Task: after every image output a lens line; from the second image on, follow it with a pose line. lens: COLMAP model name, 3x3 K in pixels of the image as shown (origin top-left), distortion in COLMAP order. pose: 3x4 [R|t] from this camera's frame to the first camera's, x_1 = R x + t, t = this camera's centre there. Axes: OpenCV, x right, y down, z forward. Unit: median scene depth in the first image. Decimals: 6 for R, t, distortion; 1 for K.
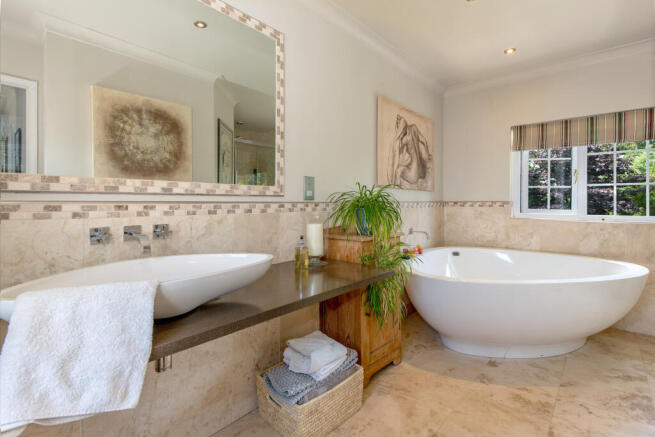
lens RADIAL K [[320.2, 0, 327.8], [0, 320.2, 201.4], [0, 0, 1]] dist [0.002371, 0.001092]
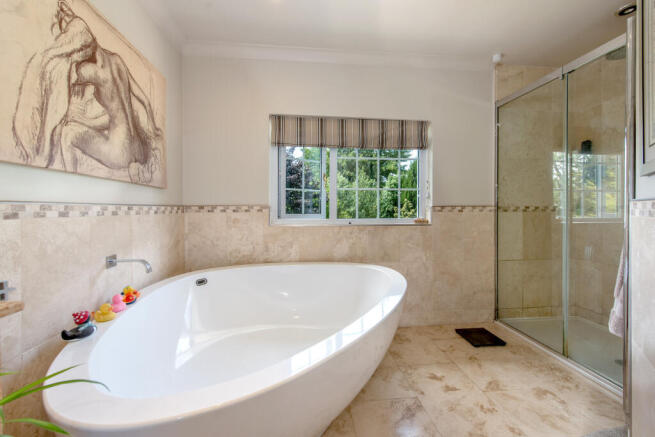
lens RADIAL K [[284.7, 0, 332.0], [0, 284.7, 207.4], [0, 0, 1]] dist [-0.000527, -0.000286]
pose [[0.693433, -0.001411, 0.720520, 0.161615], [0.005665, 0.999978, -0.003494, 0.009975], [-0.720499, 0.006505, 0.693425, 0.393411]]
